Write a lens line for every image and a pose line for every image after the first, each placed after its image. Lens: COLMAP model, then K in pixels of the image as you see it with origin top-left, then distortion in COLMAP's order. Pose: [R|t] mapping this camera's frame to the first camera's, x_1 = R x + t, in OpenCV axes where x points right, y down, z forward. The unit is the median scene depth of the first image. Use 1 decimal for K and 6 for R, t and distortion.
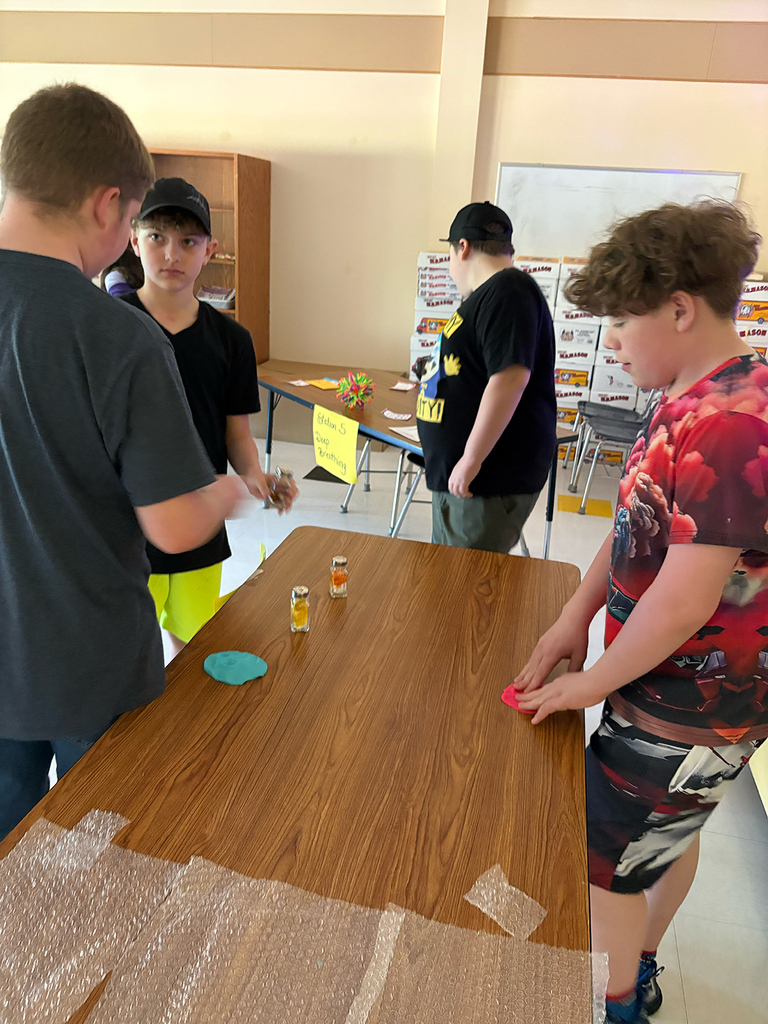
lens RADIAL K [[785.5, 0, 384.0], [0, 785.5, 512.0], [0, 0, 1]] dist [0.002091, -0.012410]
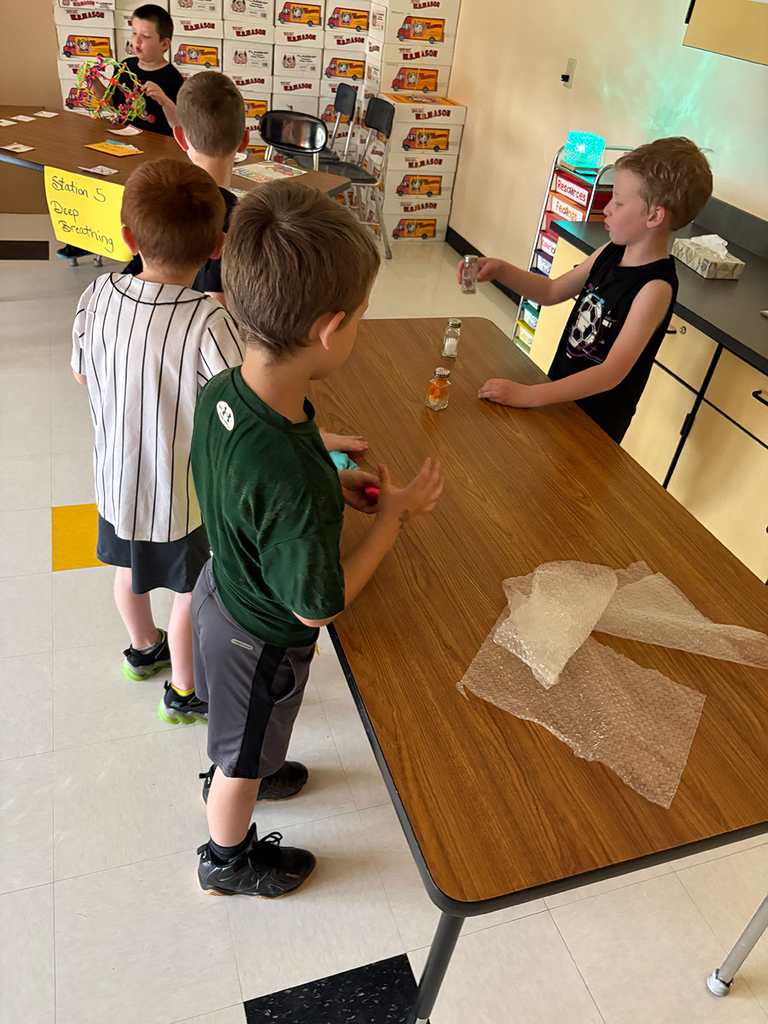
lens RADIAL K [[785.5, 0, 384.0], [0, 785.5, 512.0], [0, 0, 1]] dist [0.002091, -0.012410]
pose [[0.854464, -0.269773, 0.443974, -0.170115], [0.115057, 0.931649, 0.344664, -0.028798], [-0.506609, -0.243421, 0.827100, 0.038094]]
